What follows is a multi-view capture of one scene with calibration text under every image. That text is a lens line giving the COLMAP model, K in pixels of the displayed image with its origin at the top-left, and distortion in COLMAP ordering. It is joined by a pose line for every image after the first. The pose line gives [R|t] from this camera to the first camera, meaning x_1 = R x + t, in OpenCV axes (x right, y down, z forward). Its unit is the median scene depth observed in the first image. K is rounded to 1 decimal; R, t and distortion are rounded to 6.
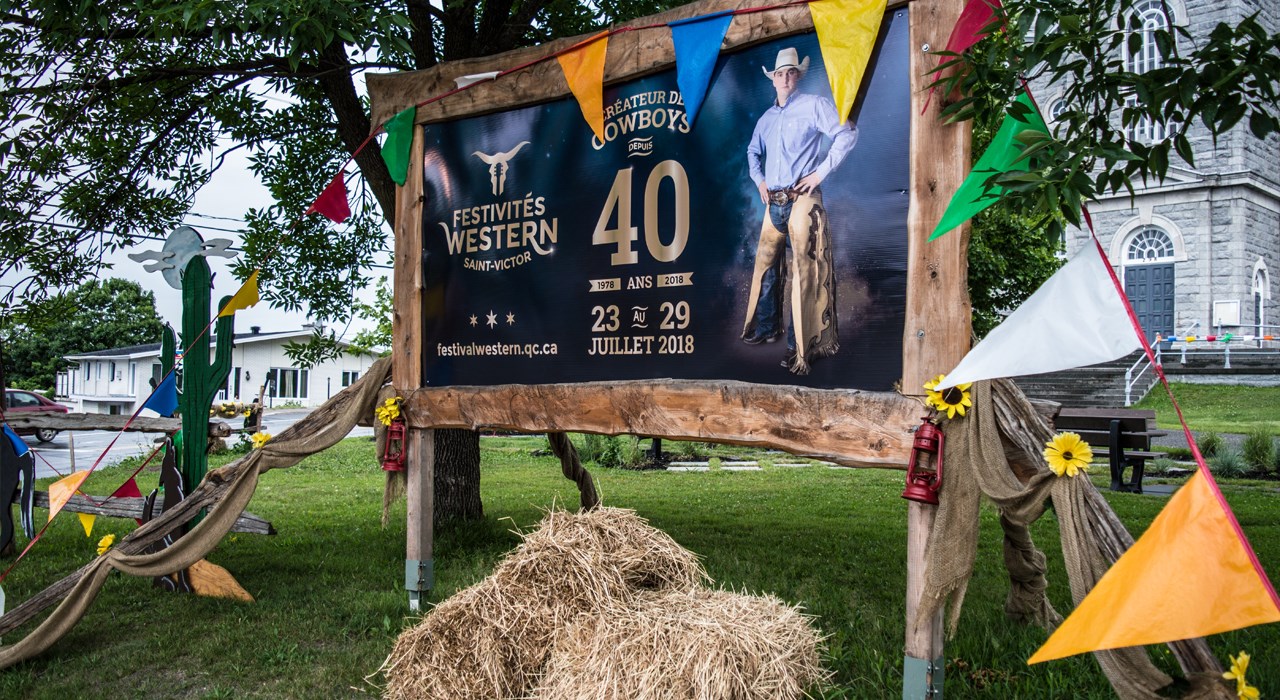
lens RADIAL K [[1176.4, 0, 640.0], [0, 1176.4, 350.0], [0, 0, 1]] dist [-0.101240, 0.000625]
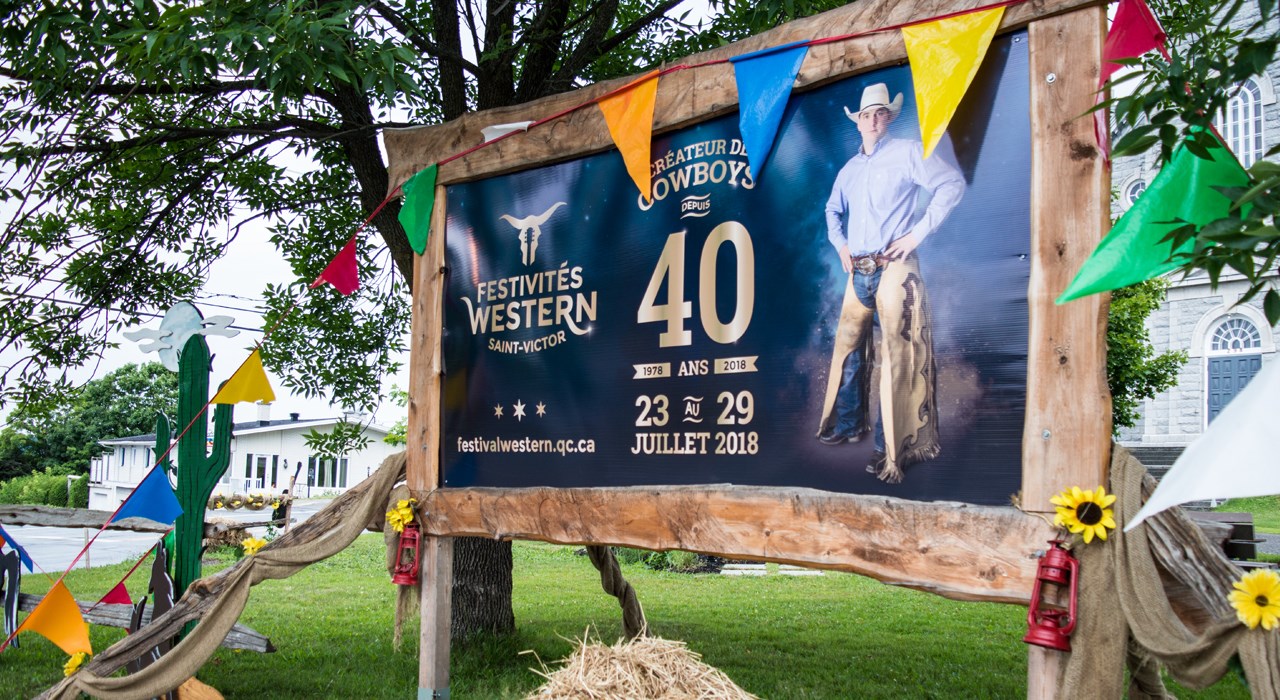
lens RADIAL K [[1210.2, 0, 667.6], [0, 1210.2, 400.1], [0, 0, 1]] dist [-0.100724, 0.003255]
pose [[0.999738, 0.009186, -0.020963, -0.000262], [-0.009886, 0.999387, -0.033570, -0.005191], [0.020642, 0.033769, 0.999216, 0.130460]]
